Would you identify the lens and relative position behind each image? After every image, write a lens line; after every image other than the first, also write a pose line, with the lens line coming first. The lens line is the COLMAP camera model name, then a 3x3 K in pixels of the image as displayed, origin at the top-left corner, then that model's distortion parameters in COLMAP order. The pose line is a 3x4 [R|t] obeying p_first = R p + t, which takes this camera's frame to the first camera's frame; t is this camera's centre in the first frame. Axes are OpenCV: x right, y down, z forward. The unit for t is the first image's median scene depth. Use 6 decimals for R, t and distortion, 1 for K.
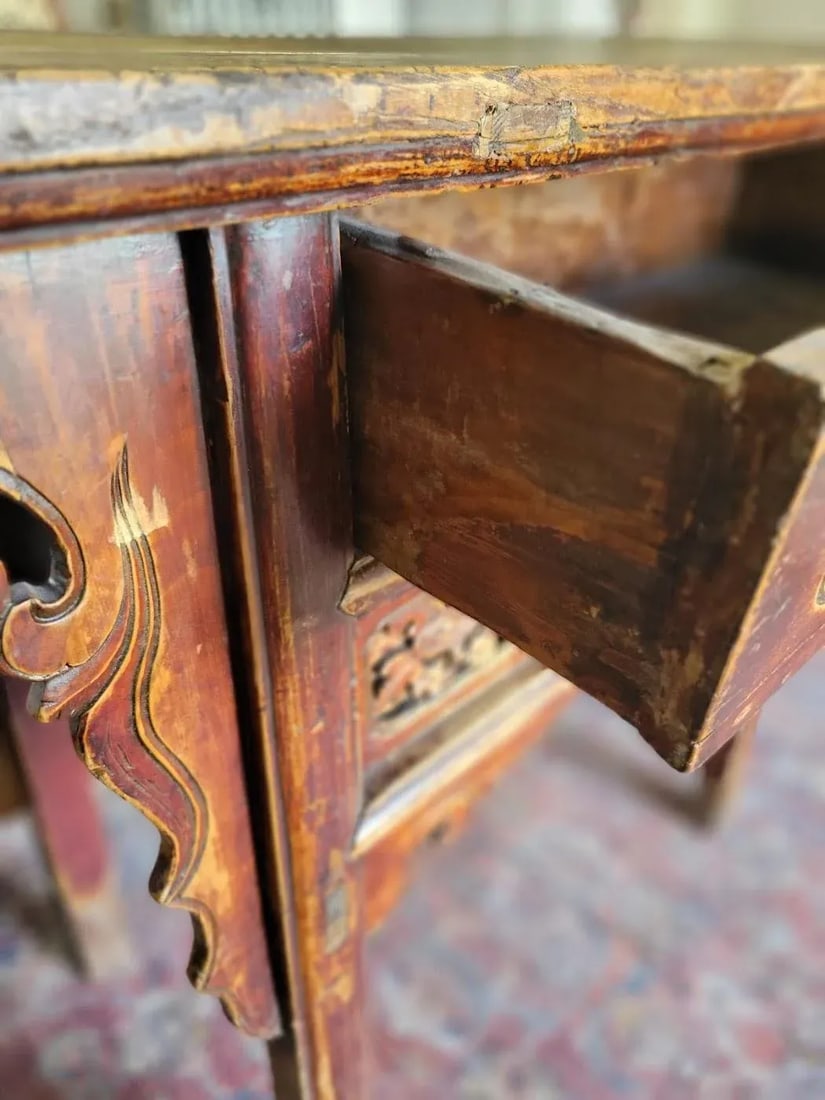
lens RADIAL K [[839.8, 0, 388.0], [0, 839.8, 550.4], [0, 0, 1]] dist [0.029854, -0.015298]
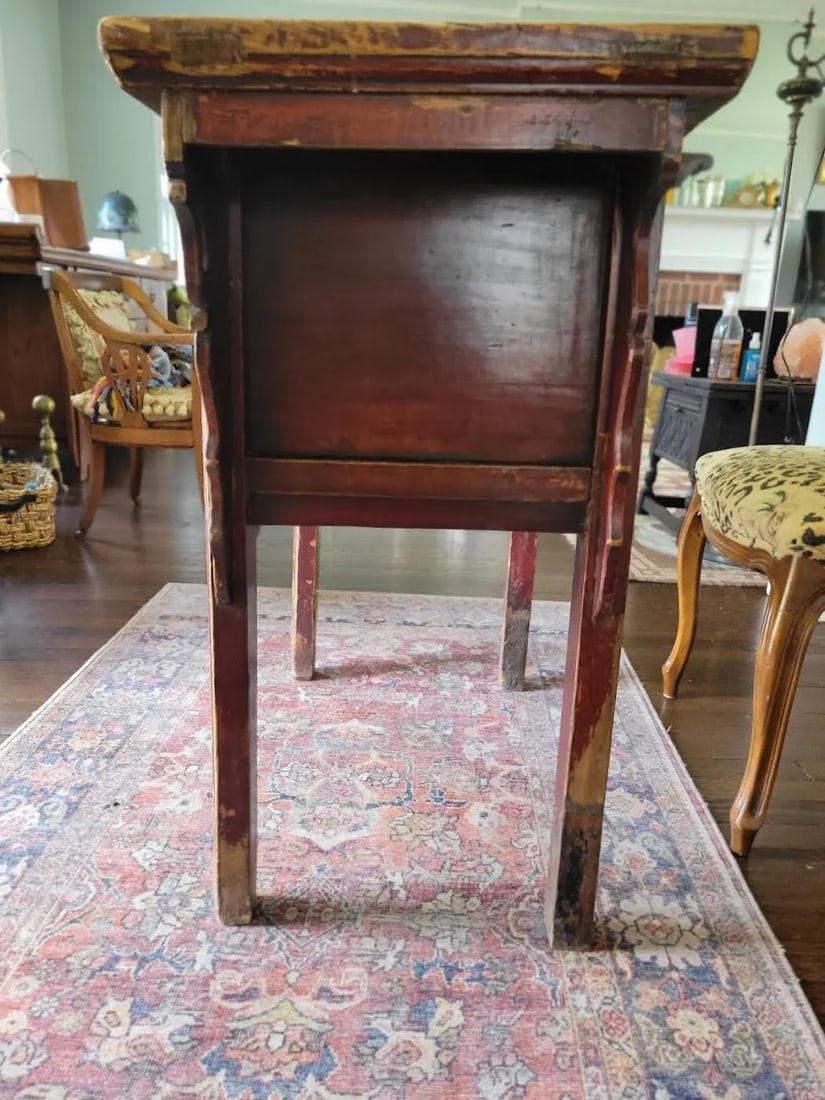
lens RADIAL K [[816.1, 0, 412.5], [0, 816.1, 550.0], [0, 0, 1]] dist [0.052625, -0.036572]
pose [[-0.716728, 0.157651, -0.679300, 2.559950], [-0.404564, 0.699427, 0.589177, -1.755496], [0.568005, 0.697099, -0.437519, 4.032576]]
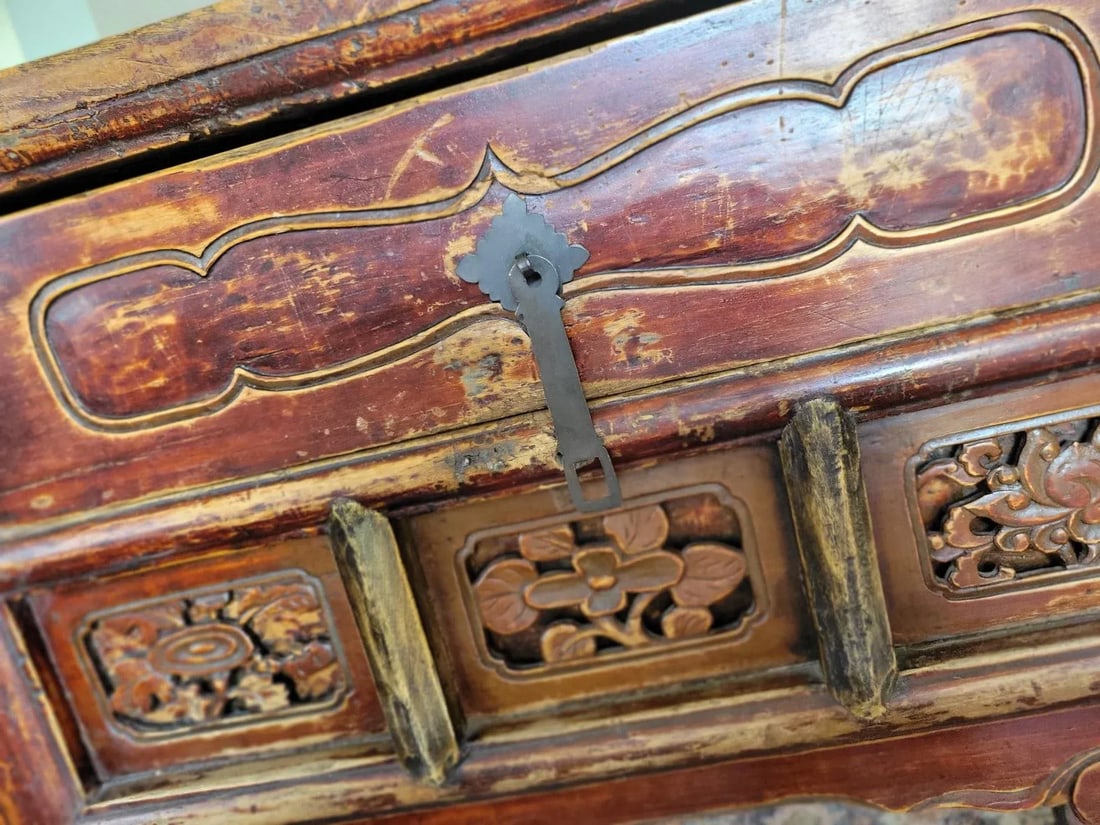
lens RADIAL K [[849.0, 0, 553.8], [0, 849.0, 408.0], [0, 0, 1]] dist [0.031715, -0.027841]
pose [[0.598485, 0.019910, -0.800886, 1.477480], [-0.176458, 0.978416, -0.107541, -0.169666], [0.781459, 0.205684, 0.589081, 0.971905]]
